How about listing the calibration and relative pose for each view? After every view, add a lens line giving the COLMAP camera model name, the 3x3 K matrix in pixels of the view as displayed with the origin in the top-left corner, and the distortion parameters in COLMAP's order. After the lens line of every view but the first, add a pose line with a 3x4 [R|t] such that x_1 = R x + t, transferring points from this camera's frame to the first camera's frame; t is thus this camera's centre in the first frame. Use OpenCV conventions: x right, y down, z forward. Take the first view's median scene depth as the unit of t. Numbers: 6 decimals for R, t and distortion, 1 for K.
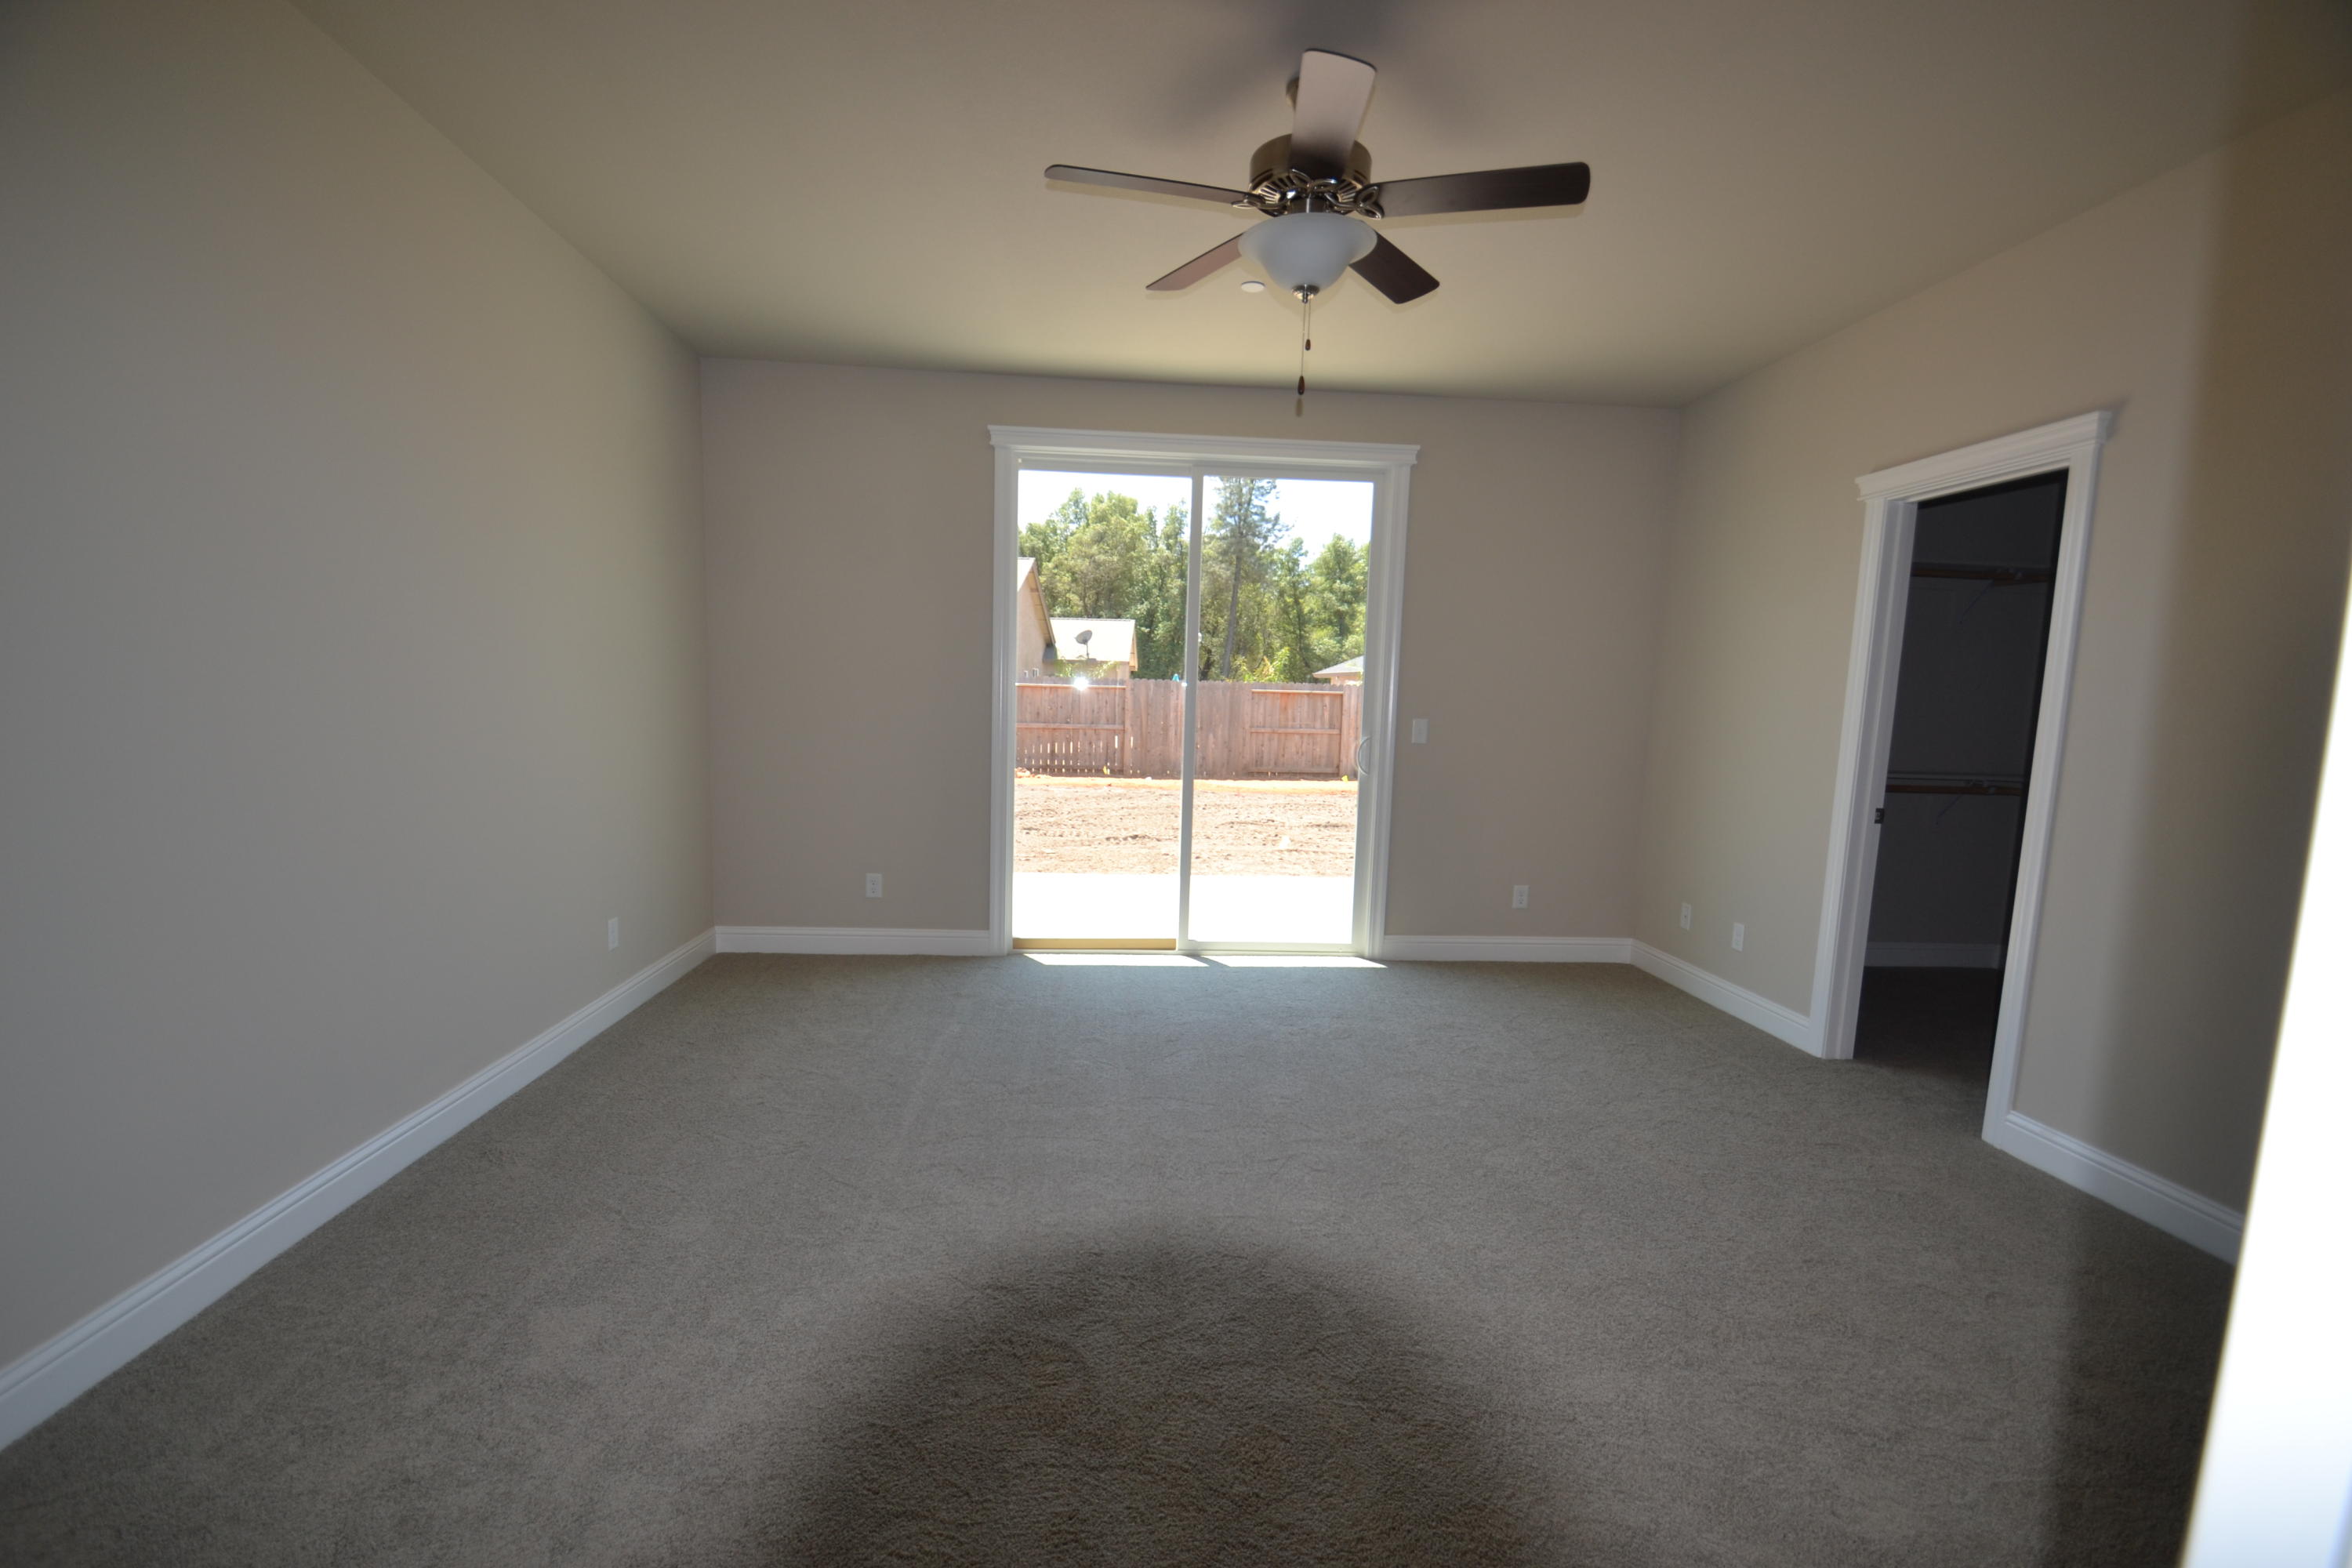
lens RADIAL K [[1046.3, 0, 1163.2], [0, 1046.3, 825.6], [0, 0, 1]] dist [0.007264, -0.011563]
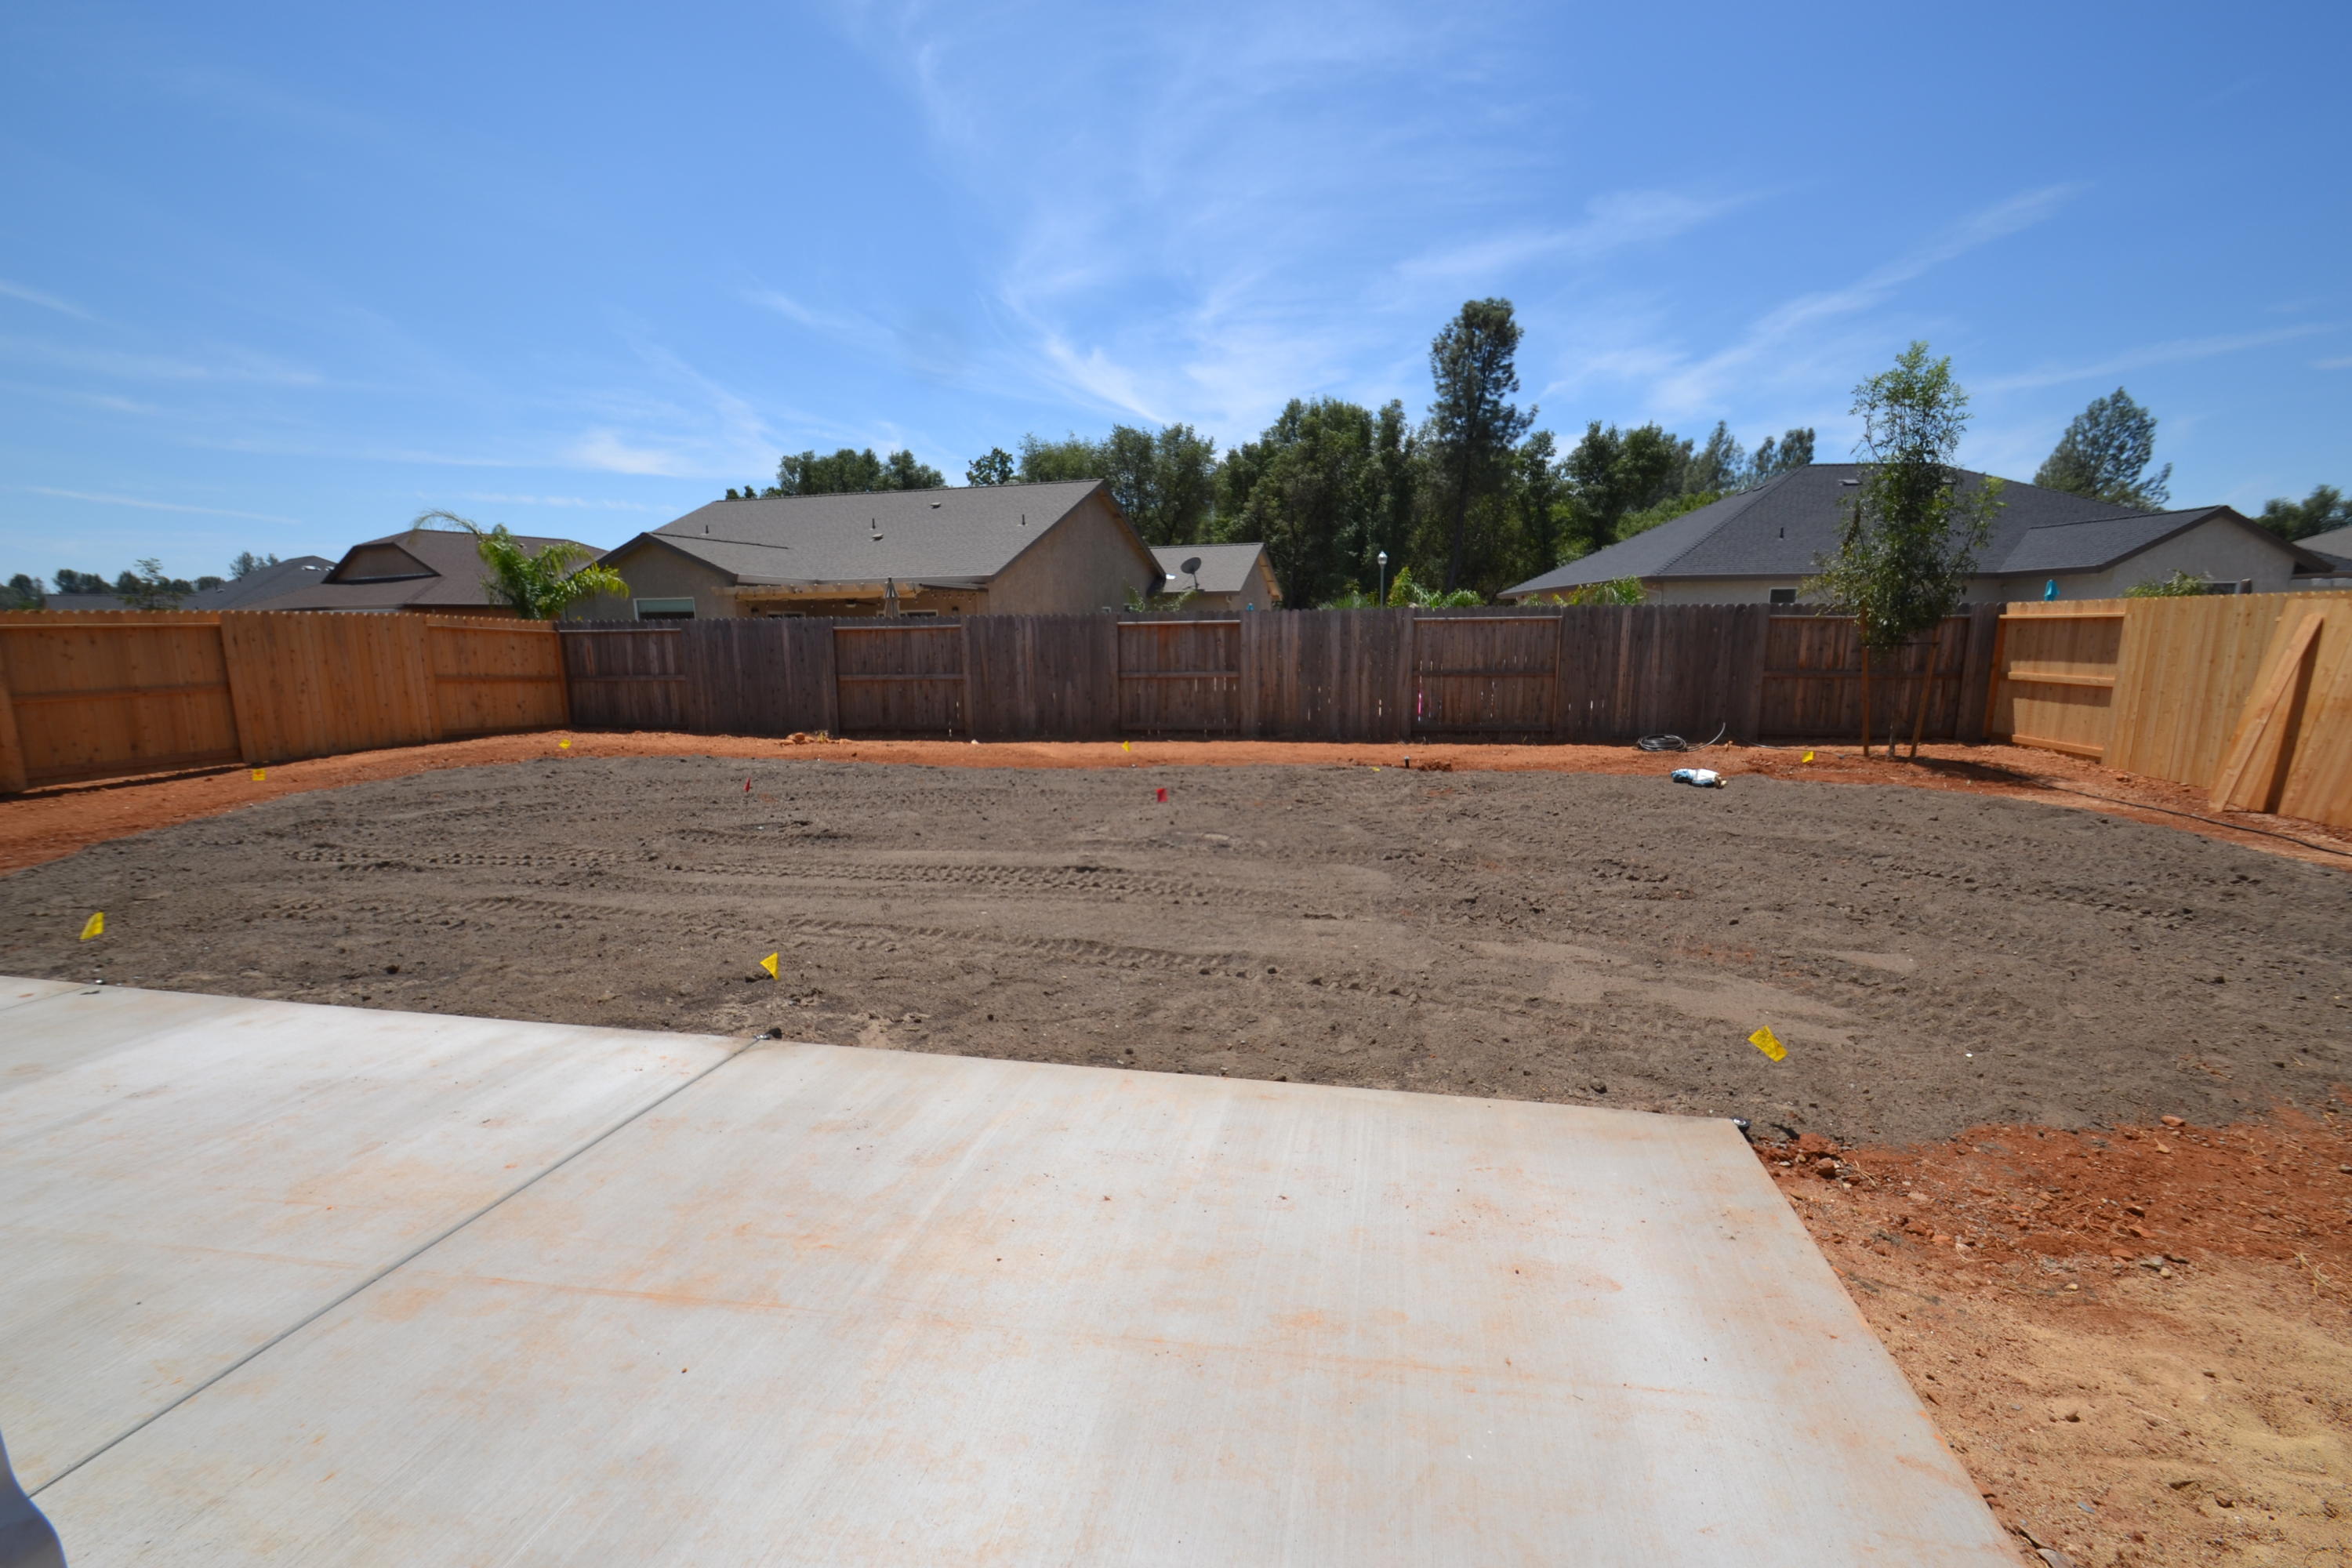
lens RADIAL K [[1046.3, 0, 1163.2], [0, 1046.3, 825.6], [0, 0, 1]] dist [0.007264, -0.011563]
pose [[0.955565, 0.016226, -0.294334, 1.164971], [0.001797, 0.998145, 0.060860, -0.093994], [0.294775, -0.058685, 0.953763, 0.898535]]
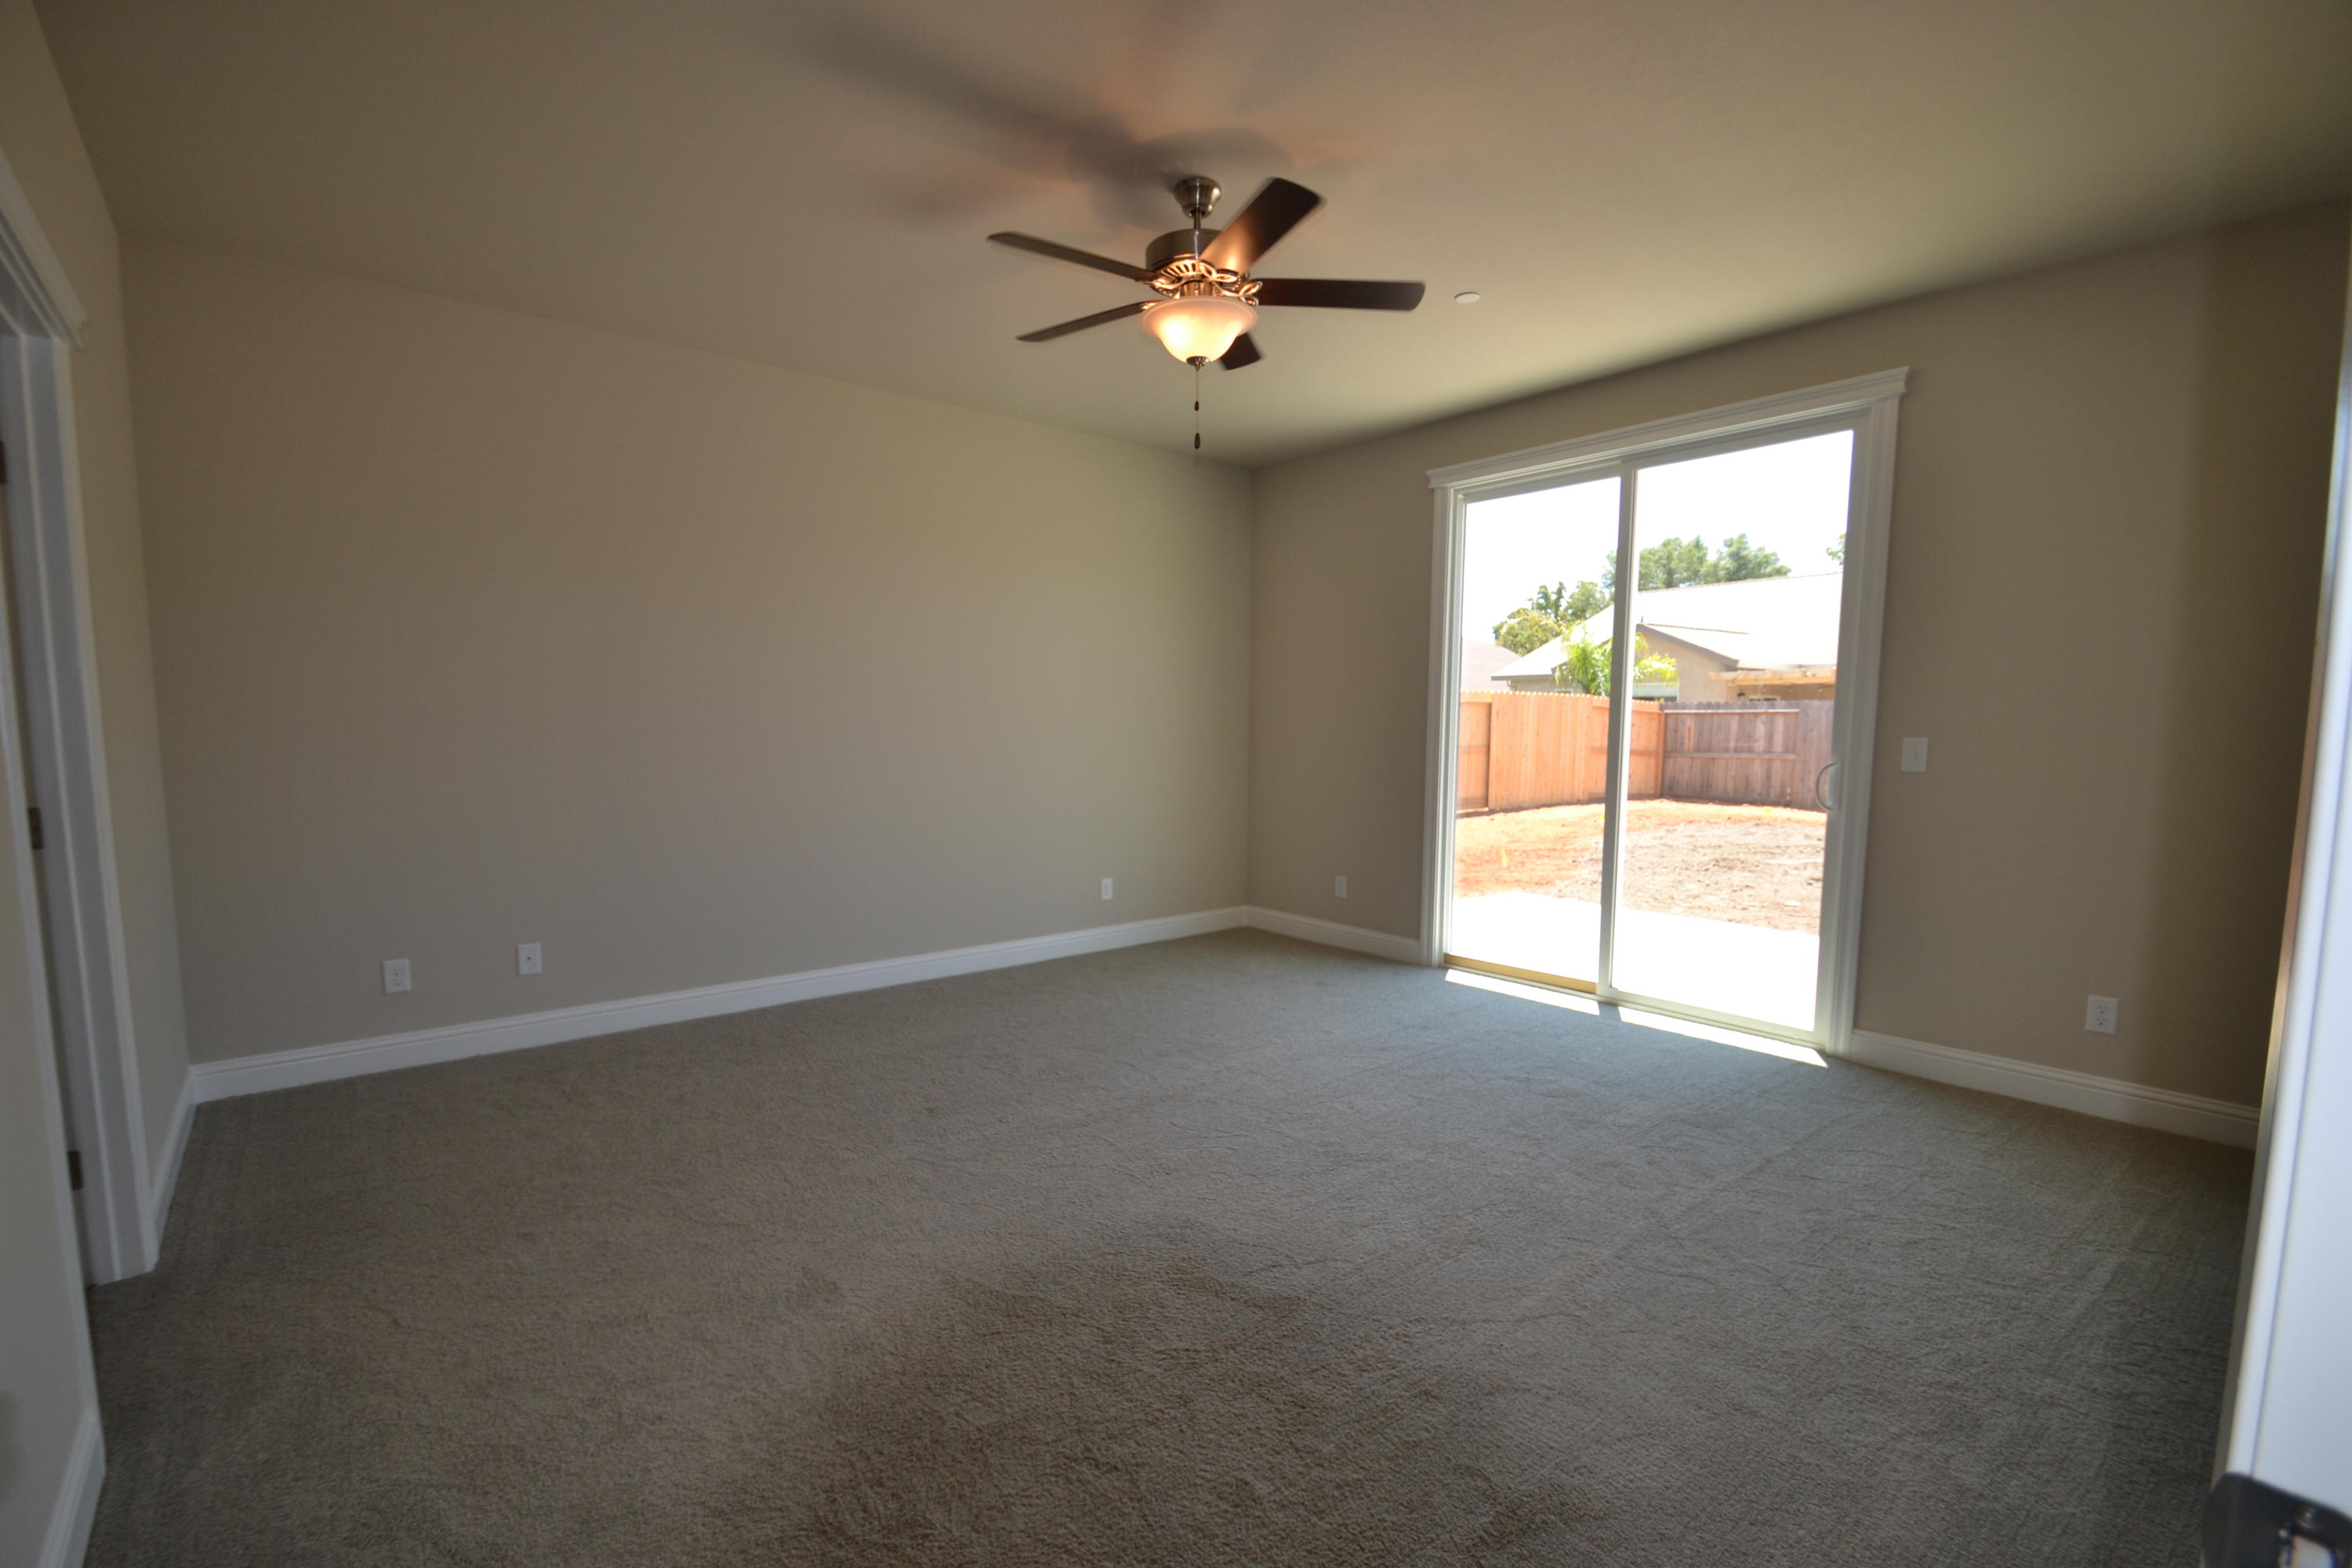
lens RADIAL K [[1046.3, 0, 1163.2], [0, 1046.3, 825.6], [0, 0, 1]] dist [0.007264, -0.011563]
pose [[0.577011, 0.055580, -0.814843, 0.501389], [-0.086489, 0.996230, 0.006707, -0.001079], [0.812144, 0.066605, 0.579643, 0.152916]]
